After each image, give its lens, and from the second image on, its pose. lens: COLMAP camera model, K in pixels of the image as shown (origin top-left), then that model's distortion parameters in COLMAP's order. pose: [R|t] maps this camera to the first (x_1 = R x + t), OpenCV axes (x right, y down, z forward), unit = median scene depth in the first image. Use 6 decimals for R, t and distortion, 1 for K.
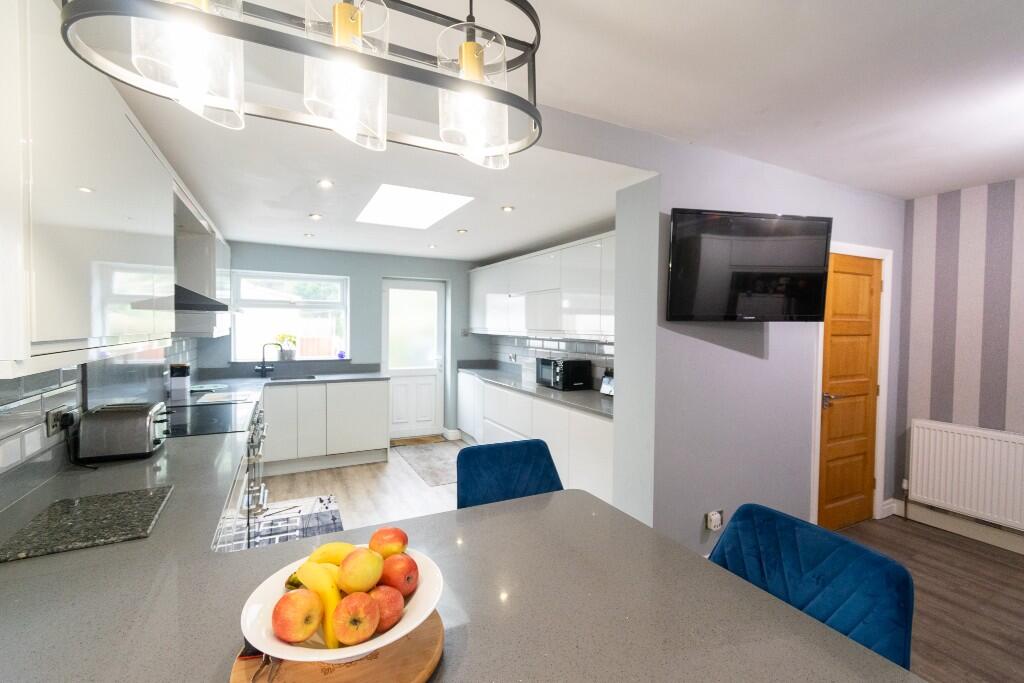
lens RADIAL K [[452.2, 0, 513.7], [0, 452.2, 338.7], [0, 0, 1]] dist [0.004475, -0.001140]
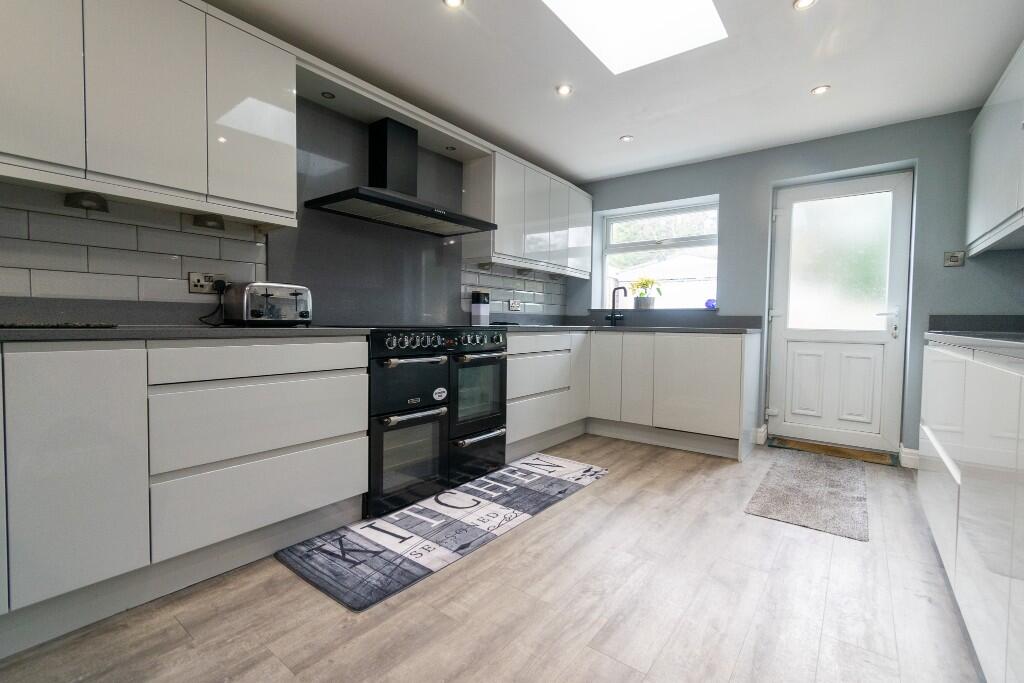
lens RADIAL K [[452.2, 0, 513.7], [0, 452.2, 338.7], [0, 0, 1]] dist [0.004475, -0.001140]
pose [[0.432294, 0.028491, -0.901282, 0.195064], [-0.034556, 0.999290, 0.015015, 0.123345], [0.901070, 0.024654, 0.432972, 0.530197]]
